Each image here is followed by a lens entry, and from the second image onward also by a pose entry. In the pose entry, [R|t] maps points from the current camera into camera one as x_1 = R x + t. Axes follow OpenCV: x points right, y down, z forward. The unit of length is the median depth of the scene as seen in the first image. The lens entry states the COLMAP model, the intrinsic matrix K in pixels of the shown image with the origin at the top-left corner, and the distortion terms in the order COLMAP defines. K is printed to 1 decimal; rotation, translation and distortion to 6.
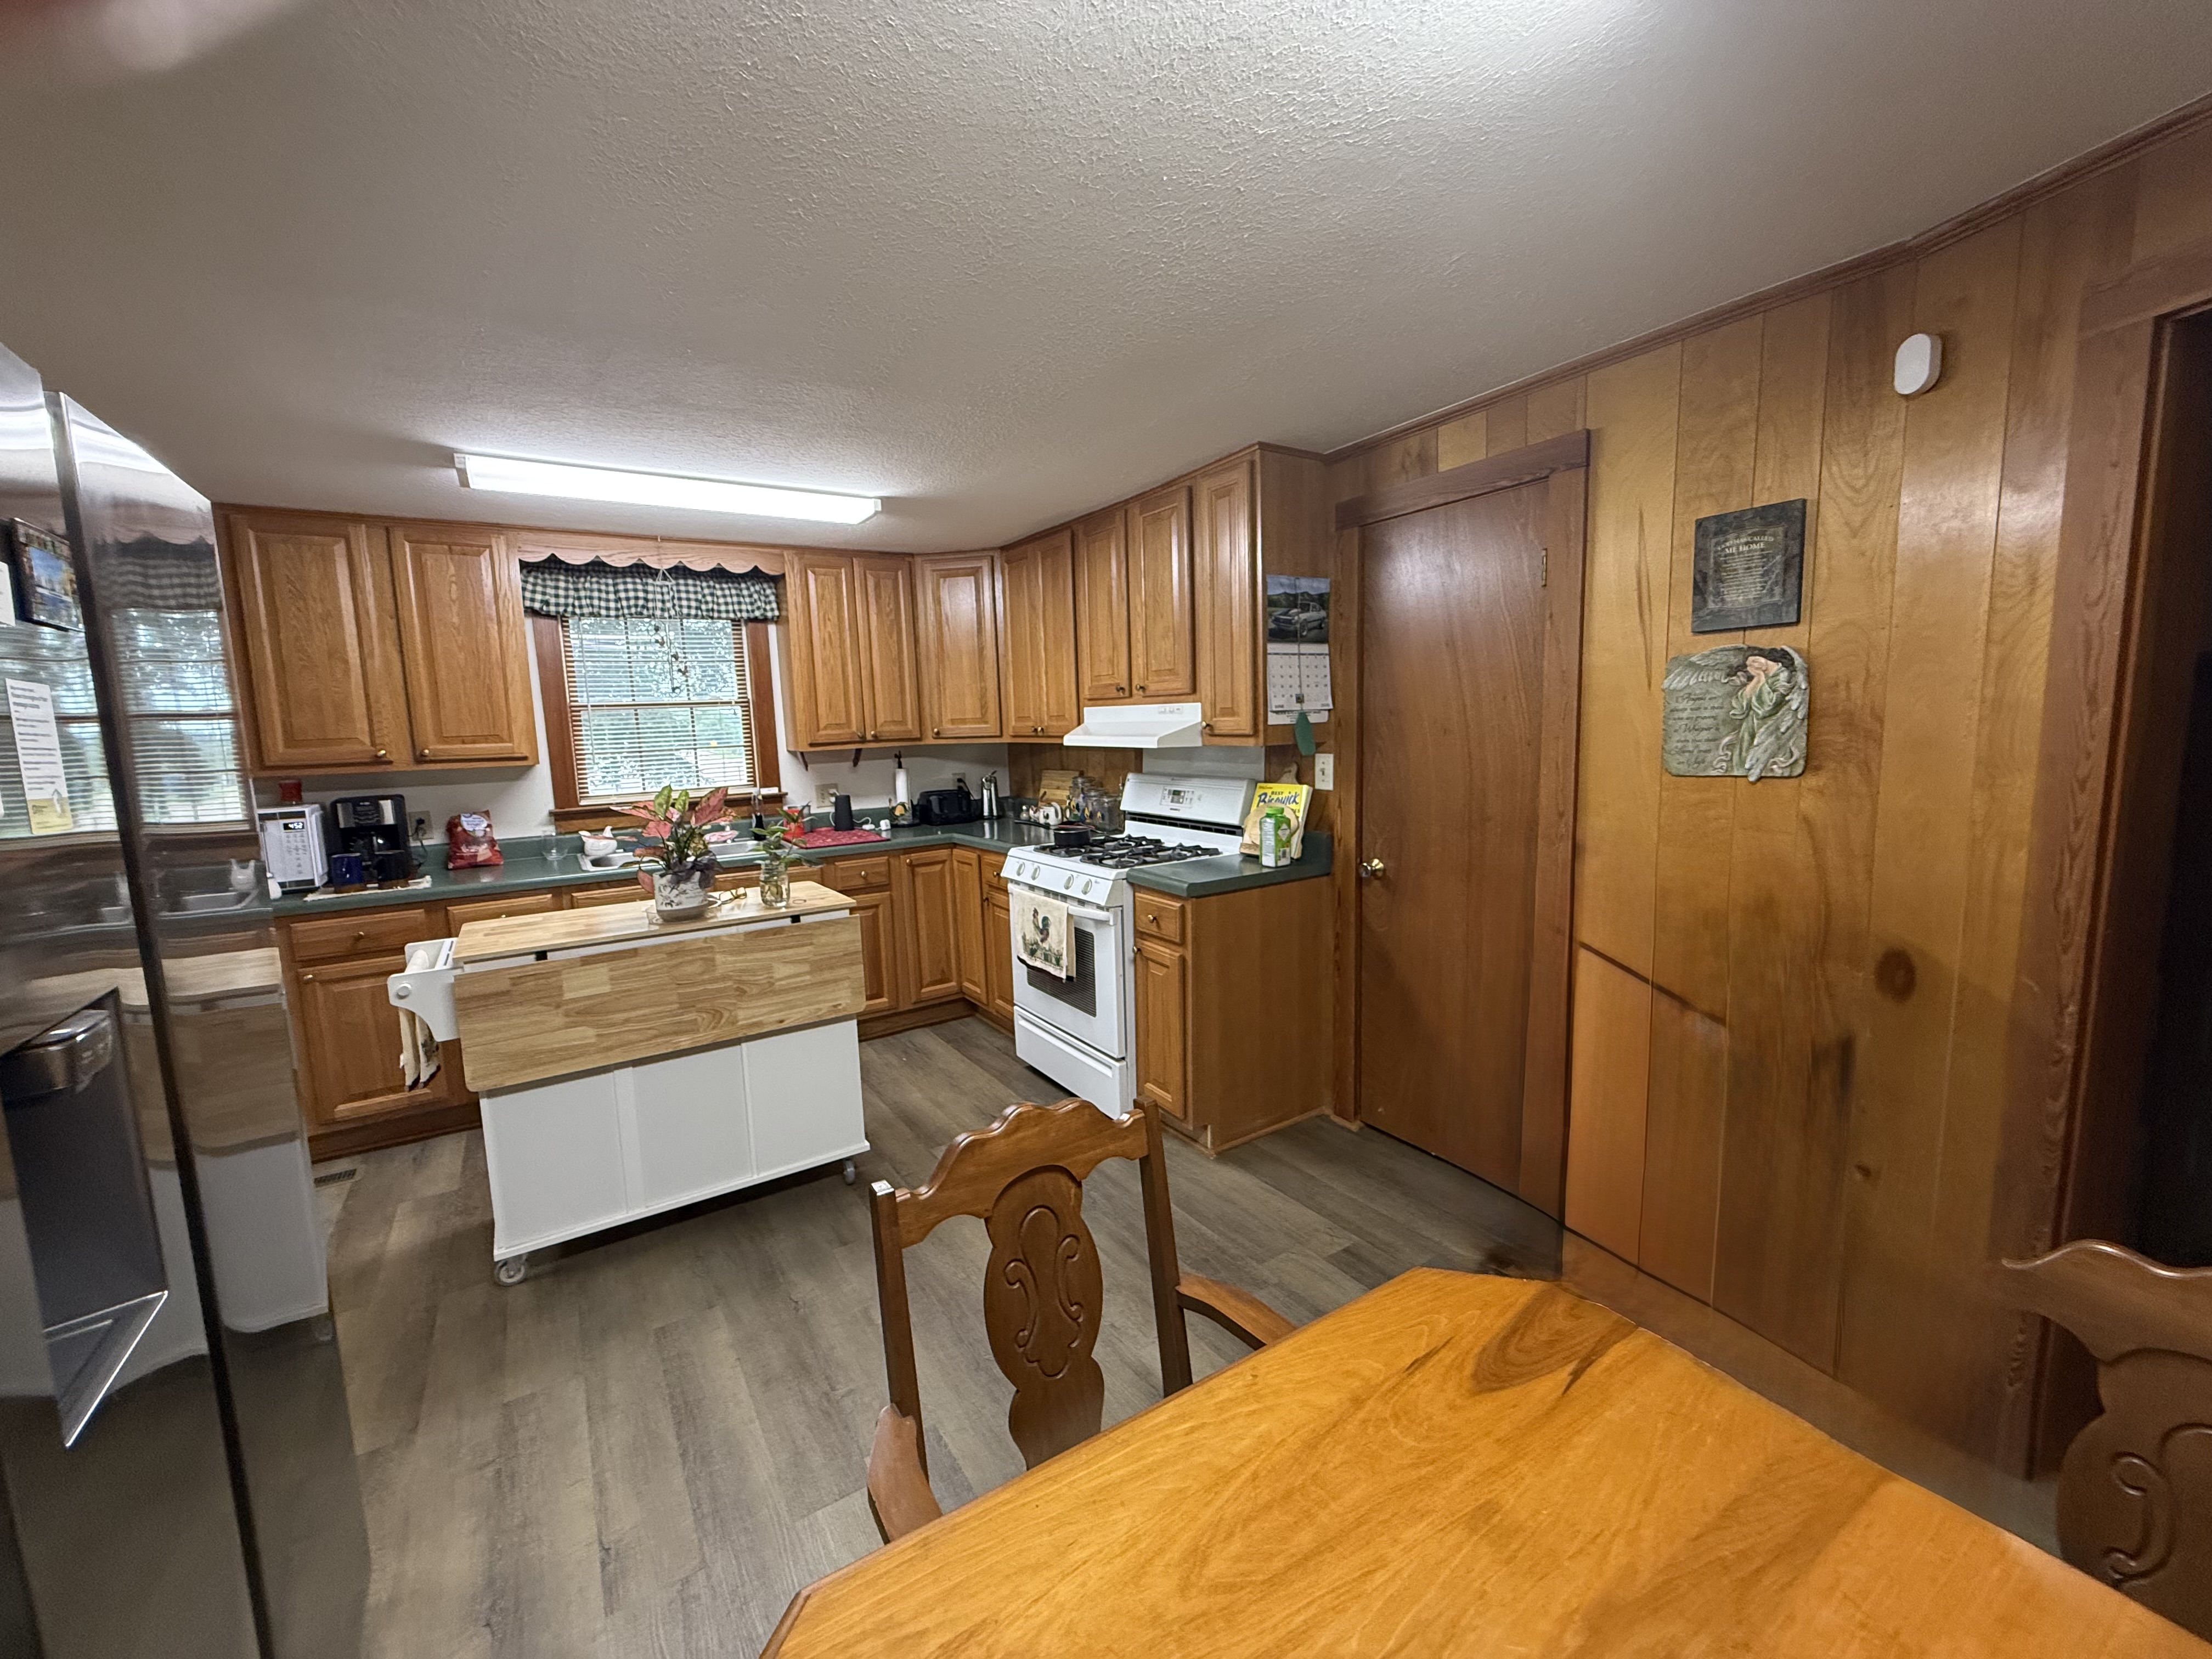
lens RADIAL K [[874.0, 0, 1106.5], [0, 874.0, 825.9], [0, 0, 1]] dist [-0.010160, 0.000051]
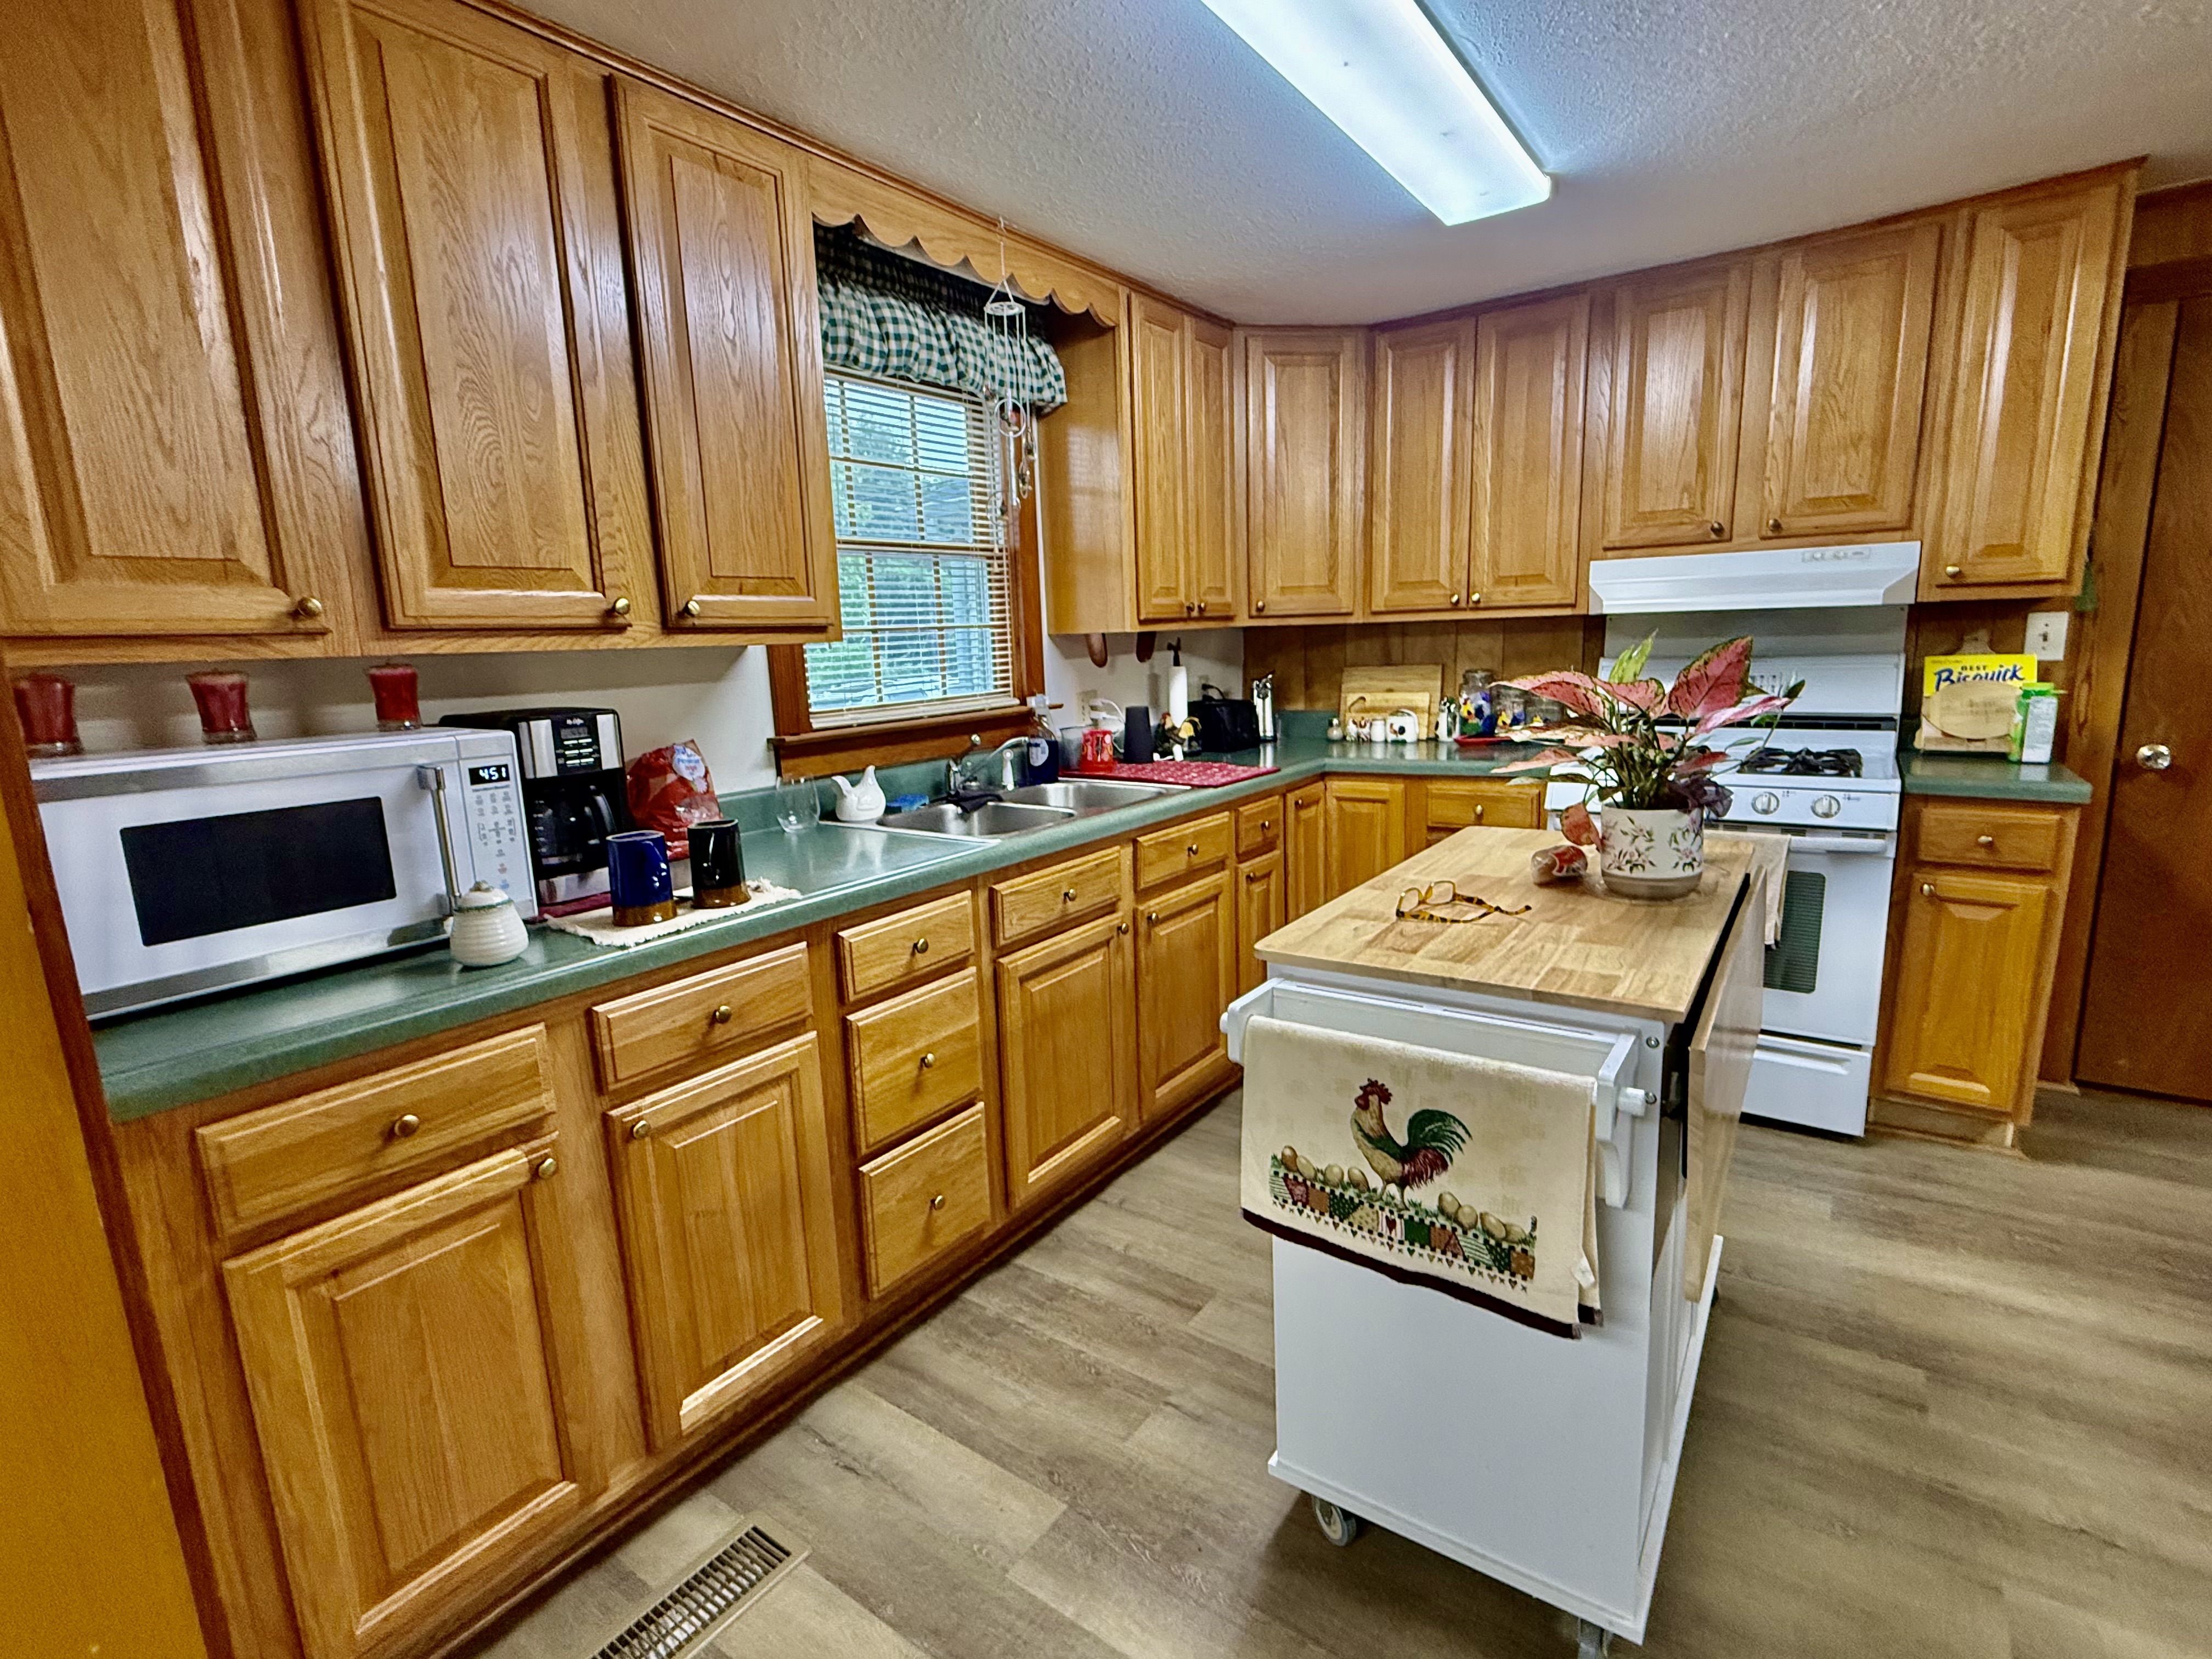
lens RADIAL K [[1047.9, 0, 1103.2], [0, 1047.9, 824.4], [0, 0, 1]] dist [0.004023, -0.000733]
pose [[0.933302, -0.064448, 0.353260, -0.727855], [0.049523, 0.997463, 0.051138, 0.011543], [-0.355660, -0.030233, 0.934126, 0.369374]]
